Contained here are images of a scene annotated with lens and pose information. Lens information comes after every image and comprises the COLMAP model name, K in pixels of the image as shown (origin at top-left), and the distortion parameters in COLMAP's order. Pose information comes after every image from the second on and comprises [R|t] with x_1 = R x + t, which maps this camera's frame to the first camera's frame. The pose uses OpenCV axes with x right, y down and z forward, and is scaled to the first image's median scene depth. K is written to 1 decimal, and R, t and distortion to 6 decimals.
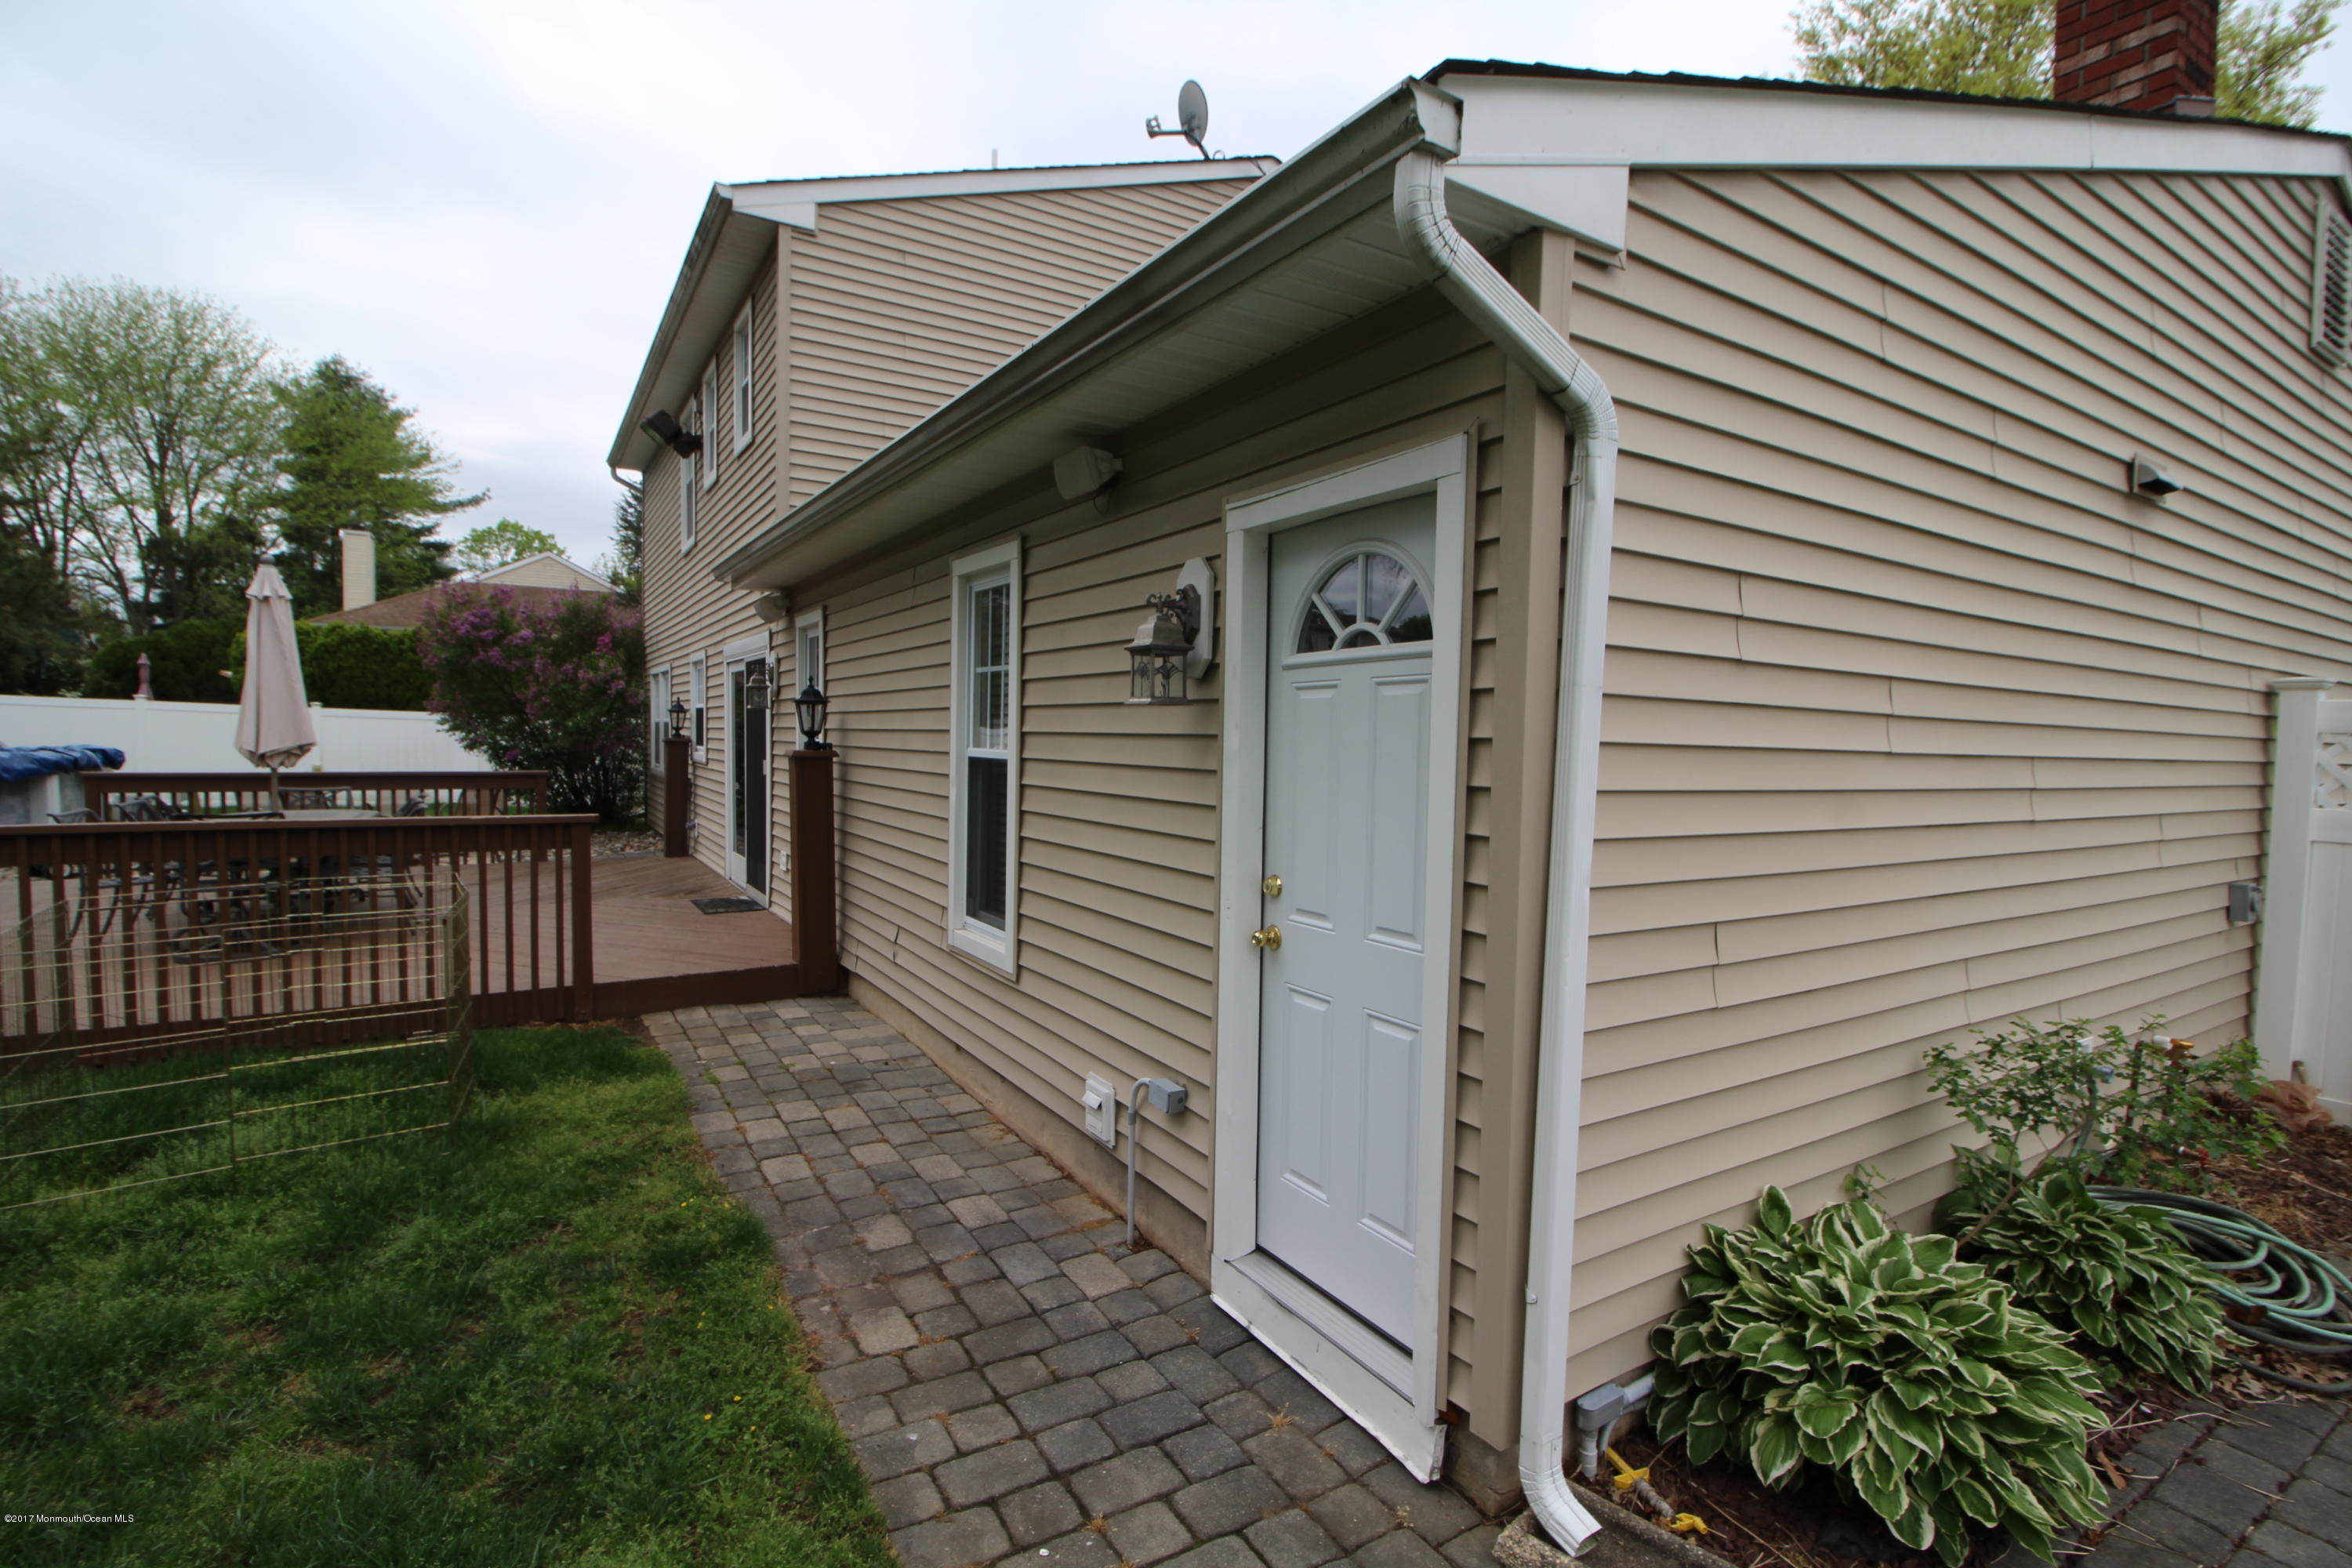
lens RADIAL K [[1096.3, 0, 1176.8], [0, 1096.3, 788.7], [0, 0, 1]] dist [-0.010680, -0.006464]
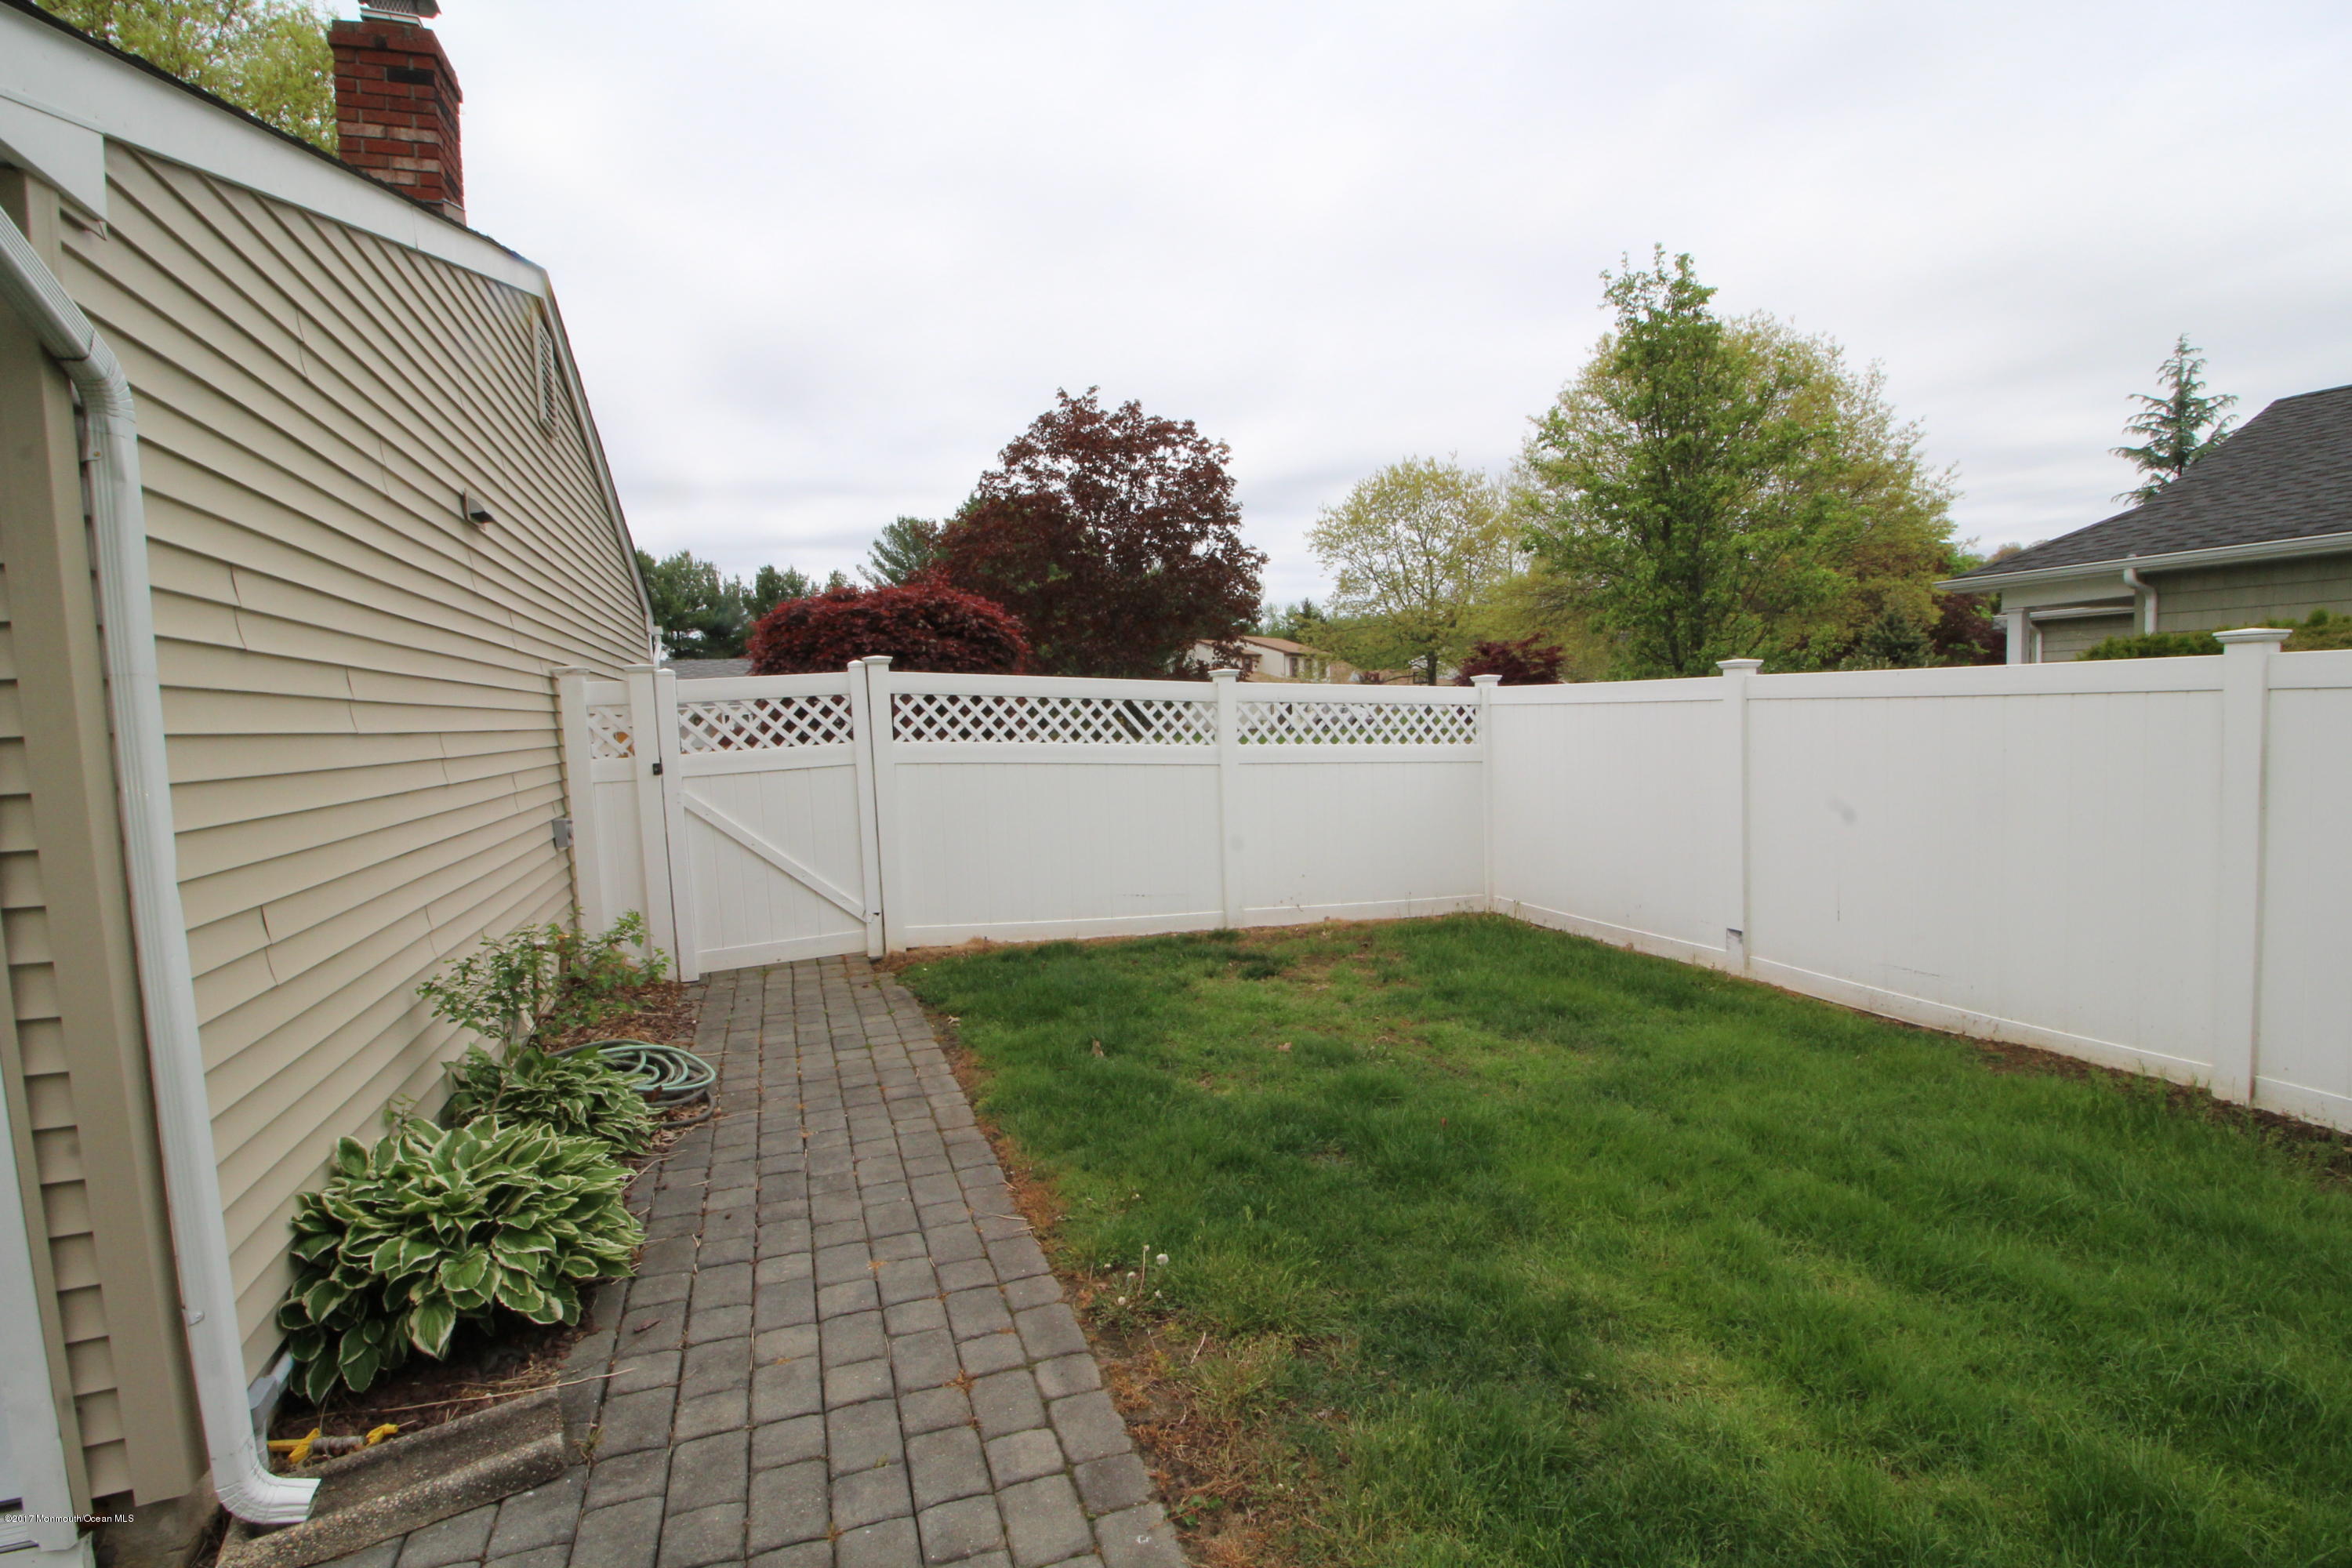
lens RADIAL K [[1096.3, 0, 1171.9], [0, 1096.3, 783.4], [0, 0, 1]] dist [-0.010680, -0.006464]
pose [[0.200764, -0.103670, 0.974139, -0.319632], [0.101202, 0.991259, 0.084635, 0.009439], [-0.974398, 0.081594, 0.209500, -0.058344]]
